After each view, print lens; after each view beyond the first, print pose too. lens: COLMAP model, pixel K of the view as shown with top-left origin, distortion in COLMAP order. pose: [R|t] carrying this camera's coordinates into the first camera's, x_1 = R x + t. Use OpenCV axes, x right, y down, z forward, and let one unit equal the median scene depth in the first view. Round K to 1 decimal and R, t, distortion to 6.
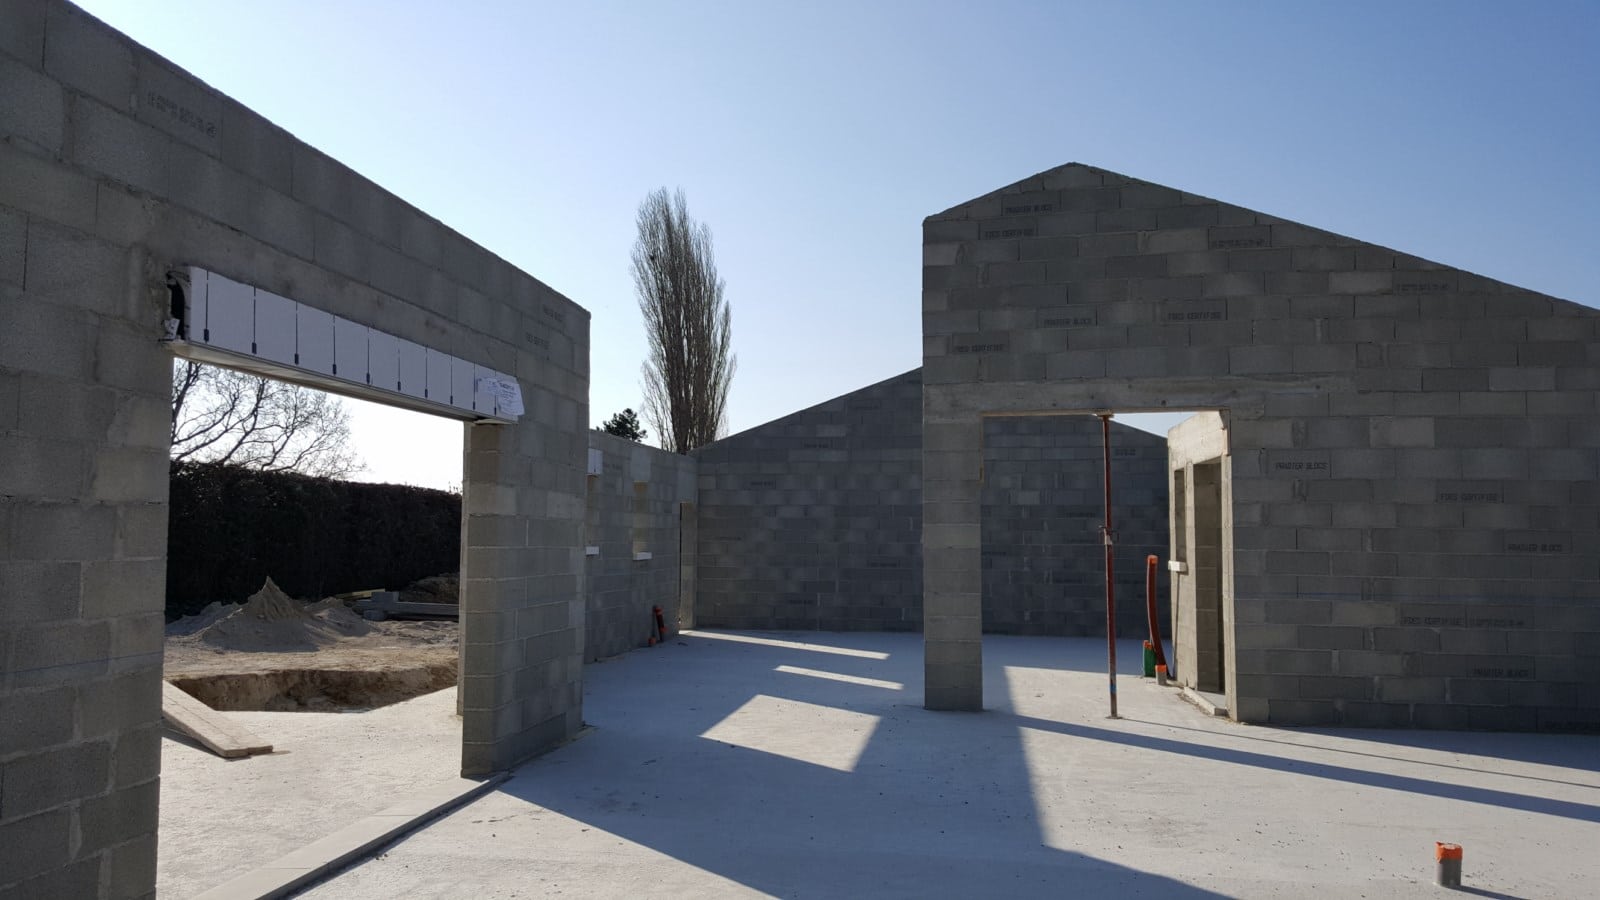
lens RADIAL K [[1239.4, 0, 788.9], [0, 1239.4, 452.2], [0, 0, 1]] dist [0.111408, -0.141917]
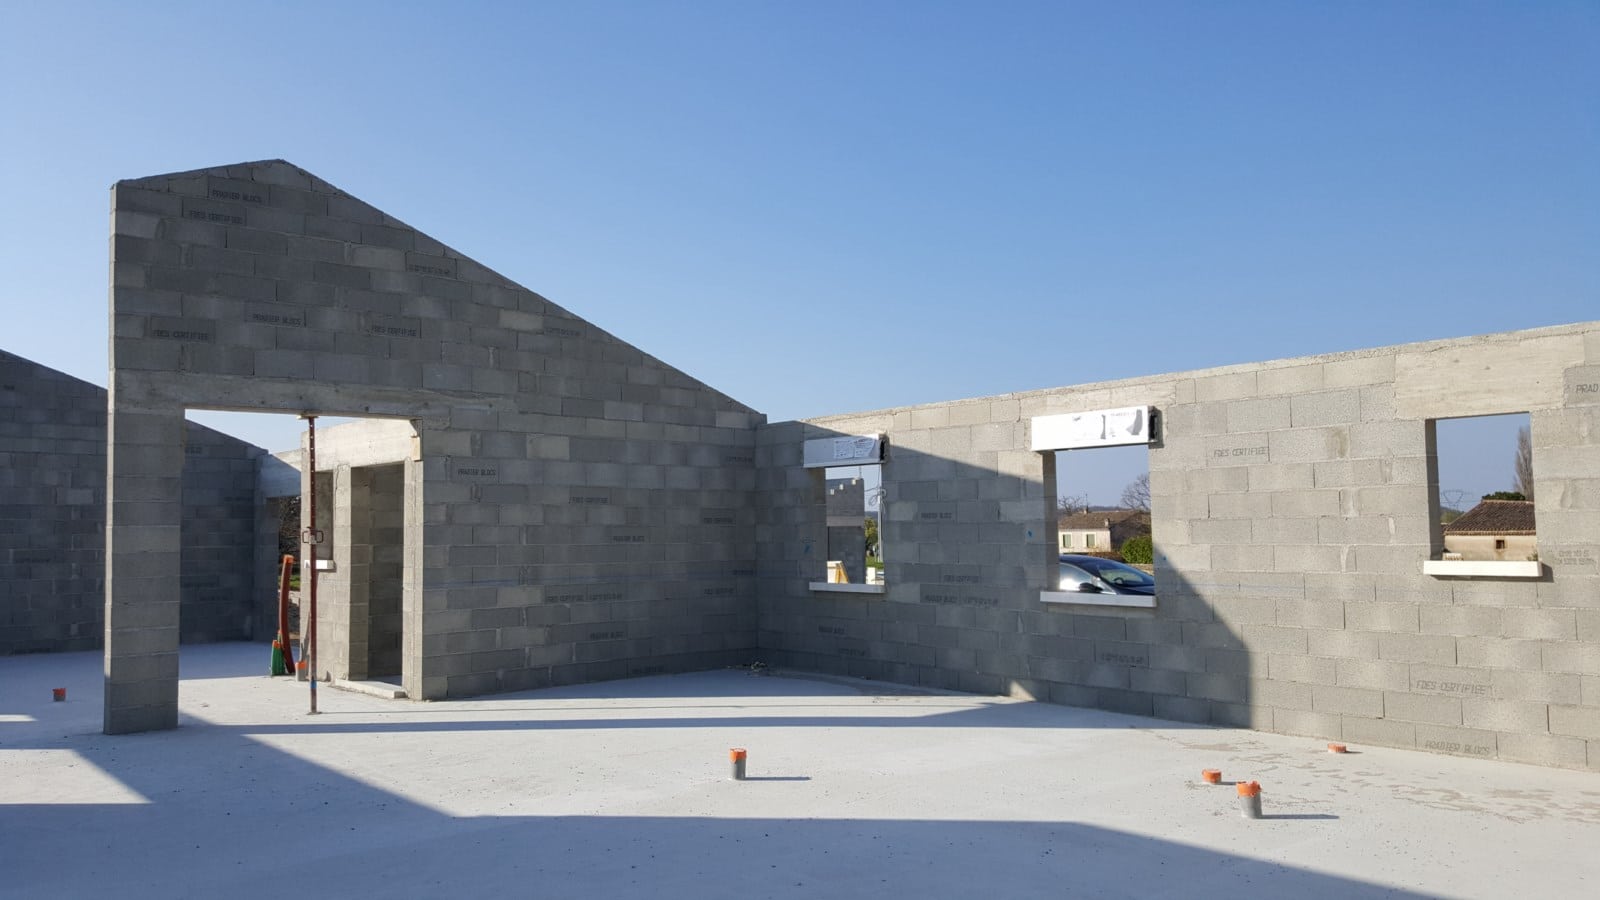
lens RADIAL K [[1239.4, 0, 794.6], [0, 1239.4, 455.0], [0, 0, 1]] dist [0.111408, -0.141917]
pose [[0.596160, 0.039333, 0.801901, -0.333613], [-0.040412, 0.999003, -0.018958, 0.005009], [-0.801848, -0.021105, 0.597156, 0.076147]]
